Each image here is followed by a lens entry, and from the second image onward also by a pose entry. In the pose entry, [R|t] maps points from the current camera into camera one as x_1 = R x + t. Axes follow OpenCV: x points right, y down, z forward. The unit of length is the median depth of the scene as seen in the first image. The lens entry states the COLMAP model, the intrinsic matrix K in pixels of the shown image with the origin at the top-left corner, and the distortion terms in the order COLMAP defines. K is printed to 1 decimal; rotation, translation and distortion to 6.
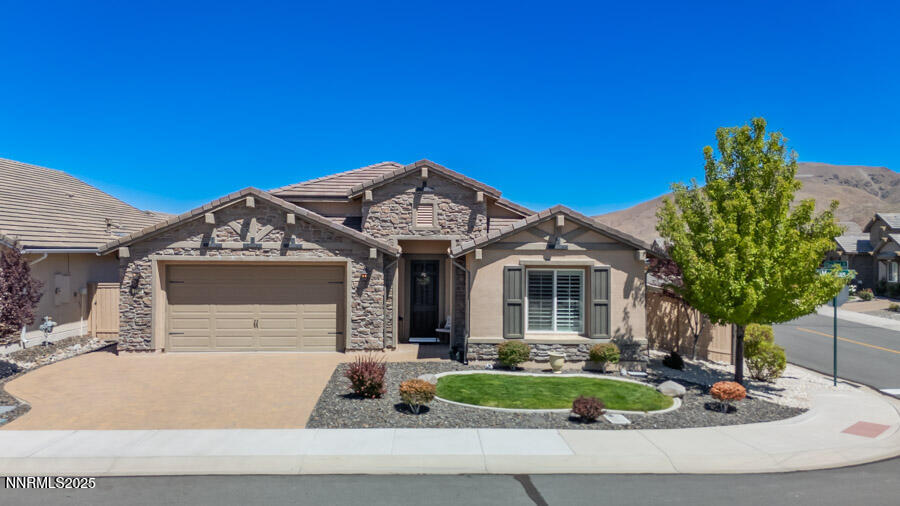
lens RADIAL K [[663.8, 0, 477.9], [0, 663.8, 255.1], [0, 0, 1]] dist [0.030674, -0.024185]
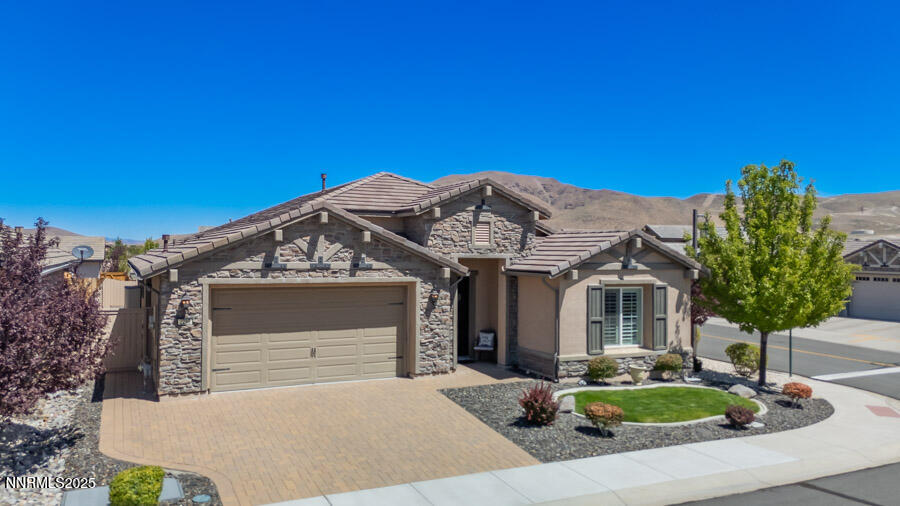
lens RADIAL K [[663.8, 0, 453.2], [0, 663.8, 252.0], [0, 0, 1]] dist [0.030674, -0.024185]
pose [[0.922119, 0.002225, 0.386901, -0.521785], [-0.001913, 0.999997, -0.001192, -0.032315], [-0.386902, 0.000360, 0.922121, 0.108030]]
